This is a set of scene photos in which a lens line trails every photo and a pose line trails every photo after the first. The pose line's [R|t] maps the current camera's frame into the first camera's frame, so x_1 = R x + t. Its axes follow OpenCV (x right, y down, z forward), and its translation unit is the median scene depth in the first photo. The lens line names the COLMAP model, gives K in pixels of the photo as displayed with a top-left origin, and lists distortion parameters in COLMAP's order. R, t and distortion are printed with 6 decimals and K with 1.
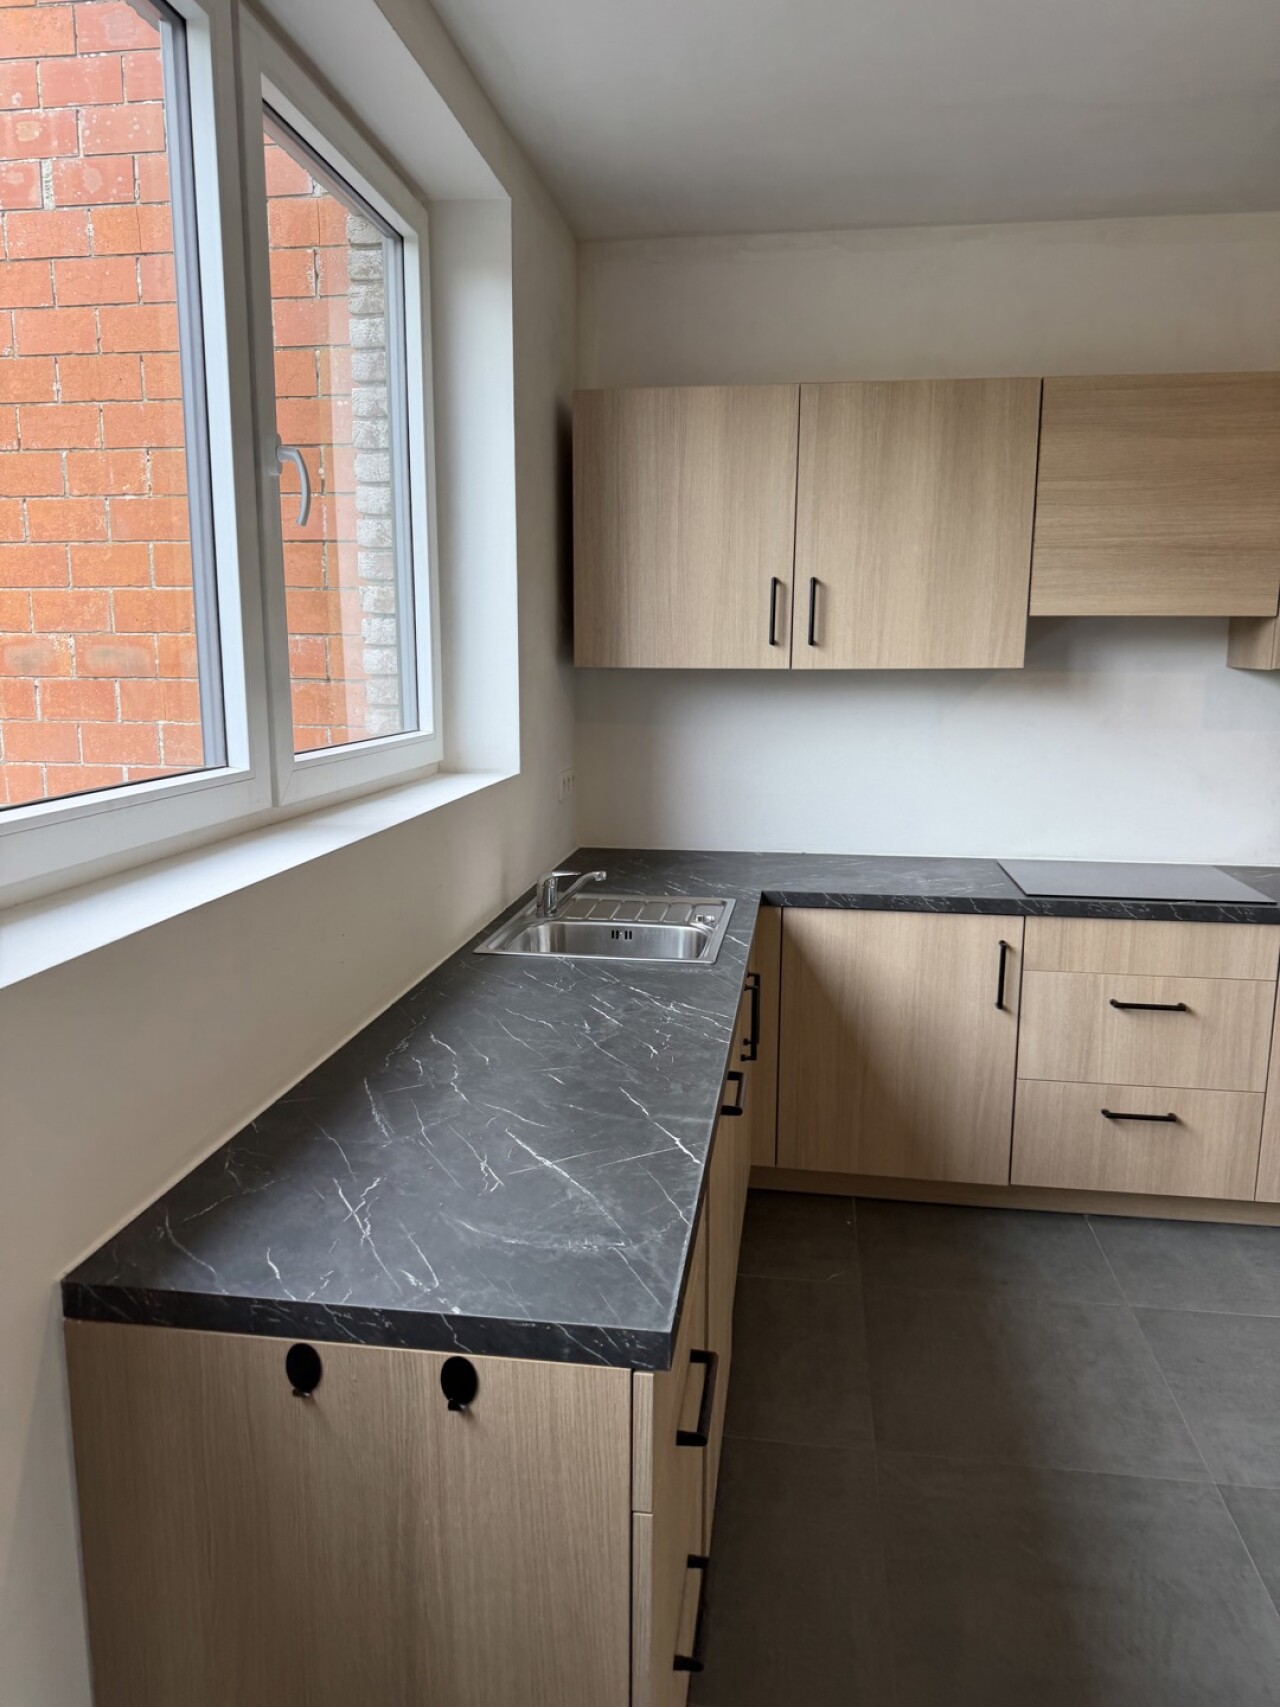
lens RADIAL K [[1205.0, 0, 630.9], [0, 1205.0, 860.8], [0, 0, 1]] dist [0.093592, -0.166069]
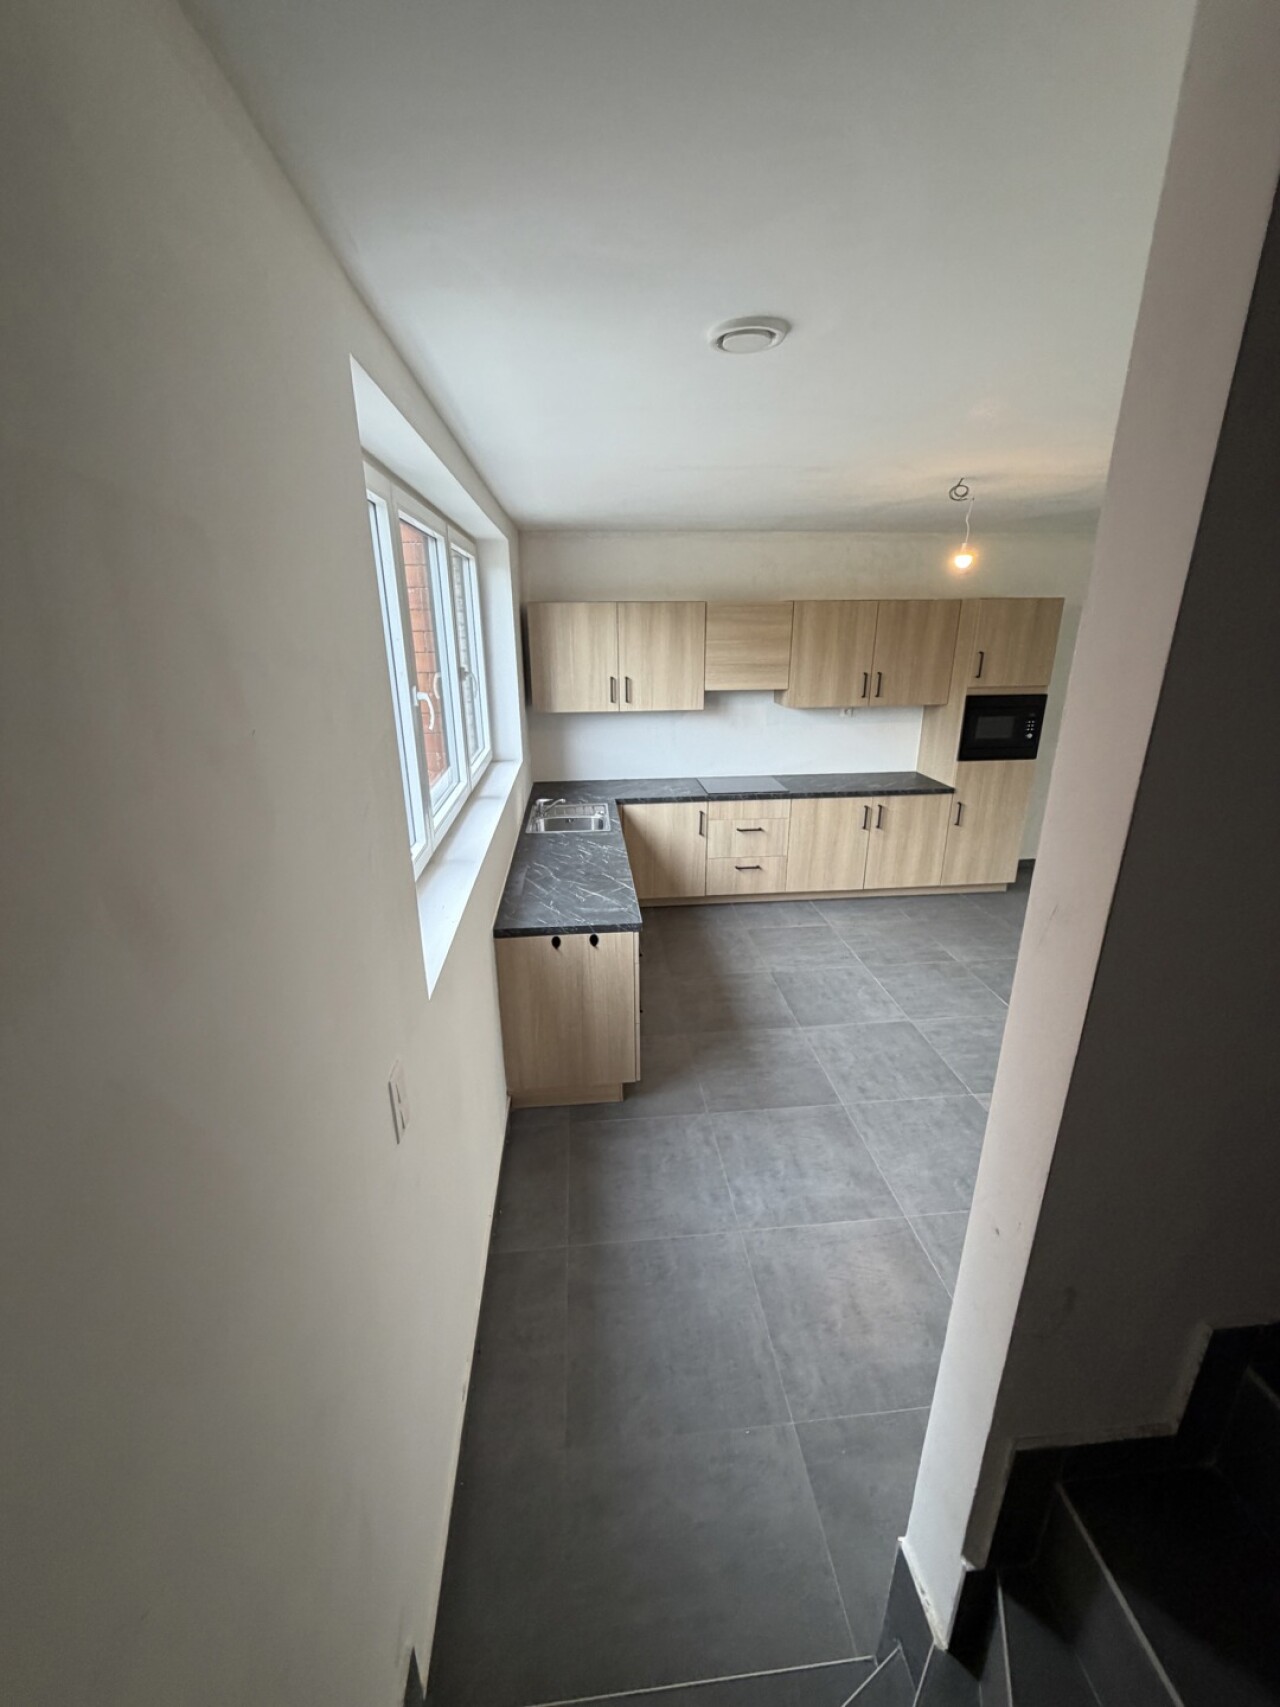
lens RADIAL K [[683.1, 0, 640.0], [0, 683.1, 853.5], [0, 0, 1]] dist [0.000197, 0.000024]
pose [[0.972704, -0.086969, 0.215136, -0.177239], [0.052606, 0.985618, 0.160590, -0.097535], [-0.226008, -0.144889, 0.963290, -0.500378]]
